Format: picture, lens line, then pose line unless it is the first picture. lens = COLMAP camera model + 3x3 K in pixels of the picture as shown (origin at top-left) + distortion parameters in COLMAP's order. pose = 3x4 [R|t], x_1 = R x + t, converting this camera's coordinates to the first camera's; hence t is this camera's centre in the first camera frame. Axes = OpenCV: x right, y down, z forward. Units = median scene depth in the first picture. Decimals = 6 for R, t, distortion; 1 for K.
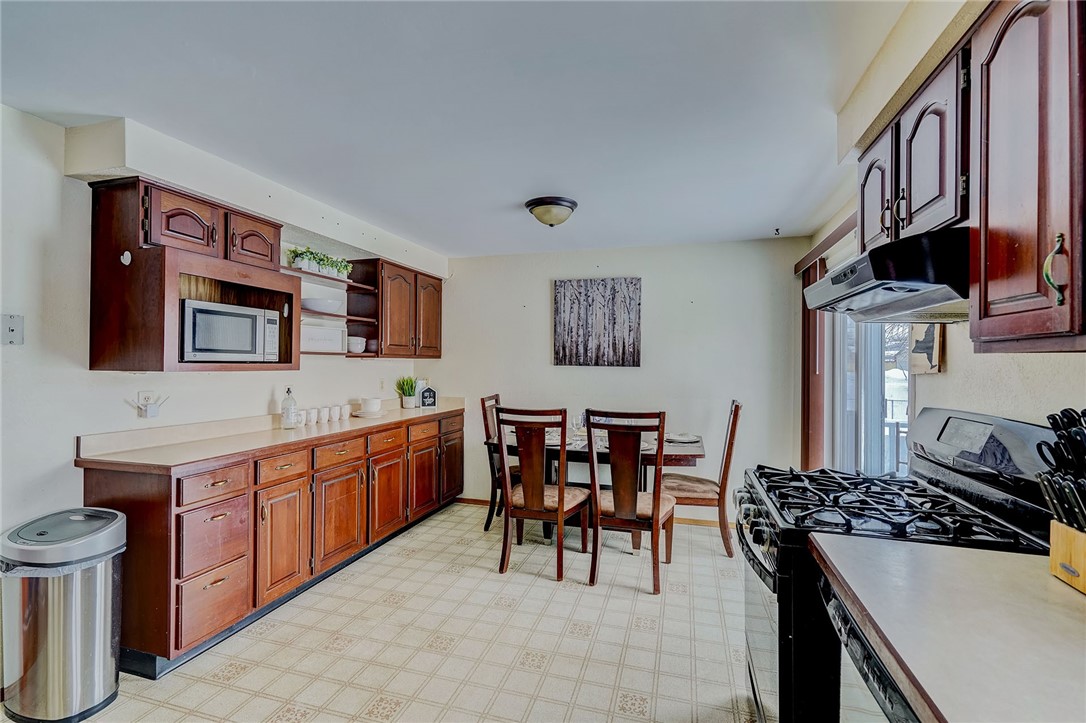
lens RADIAL K [[500.4, 0, 538.2], [0, 500.4, 364.5], [0, 0, 1]] dist [-0.006841, 0.006766]
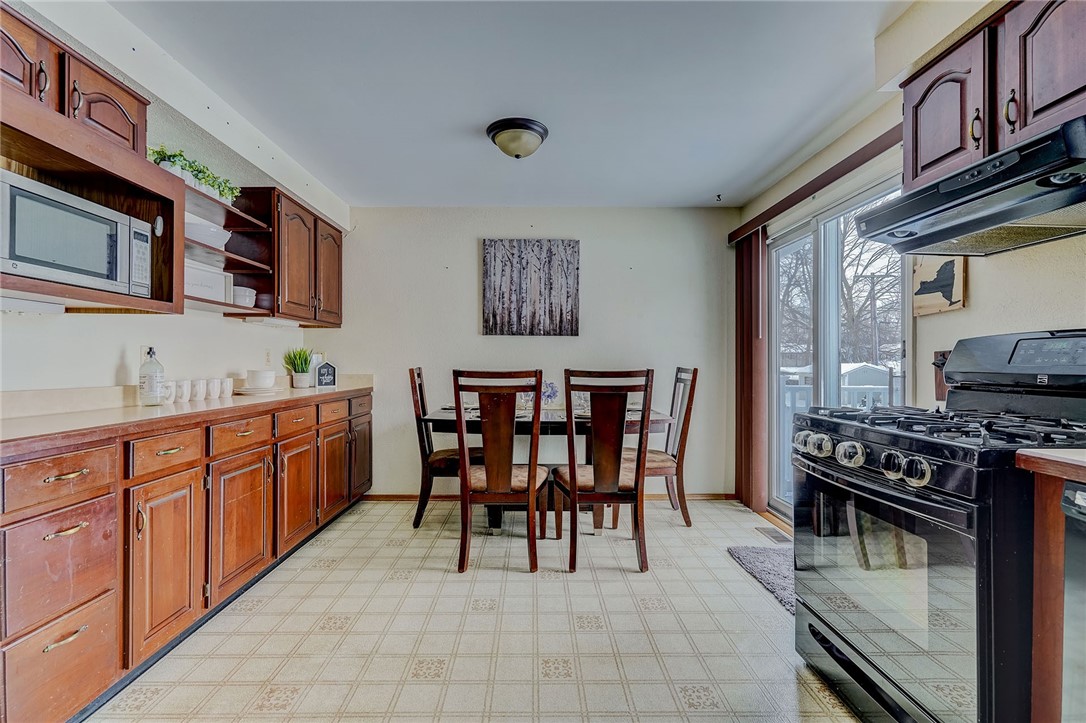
lens RADIAL K [[500.4, 0, 538.2], [0, 500.4, 364.5], [0, 0, 1]] dist [-0.006841, 0.006766]
pose [[0.954448, -0.006976, 0.298295, -0.184917], [0.007277, 0.999974, 0.000100, 0.072086], [-0.298287, 0.002076, 0.954474, 0.166825]]
